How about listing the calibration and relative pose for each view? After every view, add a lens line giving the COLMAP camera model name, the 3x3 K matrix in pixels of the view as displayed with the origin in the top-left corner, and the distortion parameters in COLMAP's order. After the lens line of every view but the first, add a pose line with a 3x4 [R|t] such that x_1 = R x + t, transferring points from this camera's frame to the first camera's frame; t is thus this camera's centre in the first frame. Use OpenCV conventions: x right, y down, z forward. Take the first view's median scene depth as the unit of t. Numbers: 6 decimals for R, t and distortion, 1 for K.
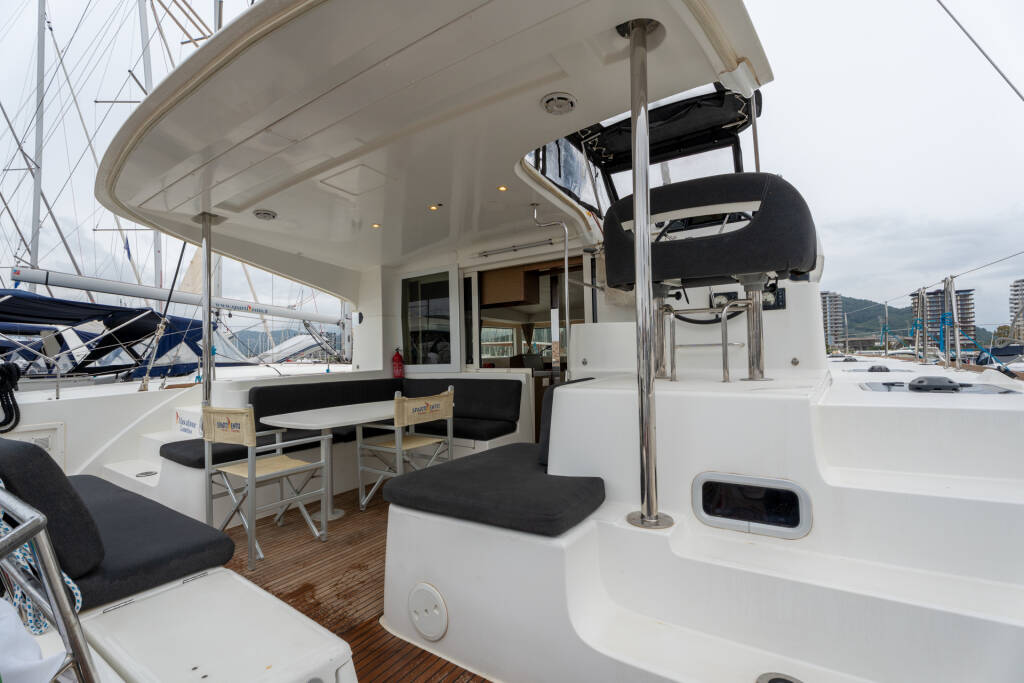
lens RADIAL K [[447.6, 0, 509.0], [0, 447.6, 348.2], [0, 0, 1]] dist [-0.000064, -0.000082]
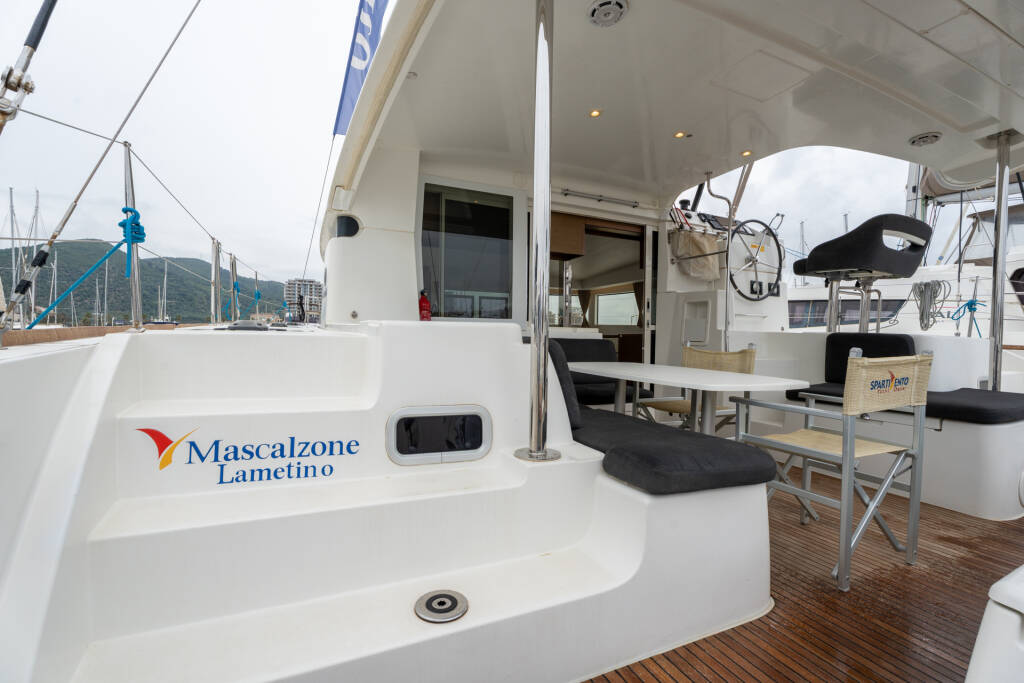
lens RADIAL K [[447.6, 0, 509.0], [0, 447.6, 348.2], [0, 0, 1]] dist [-0.000064, -0.000082]
pose [[0.503902, 0.006788, 0.863734, -0.798106], [-0.045340, 0.998798, 0.018602, 0.070972], [-0.862570, -0.048536, 0.503604, 0.616739]]
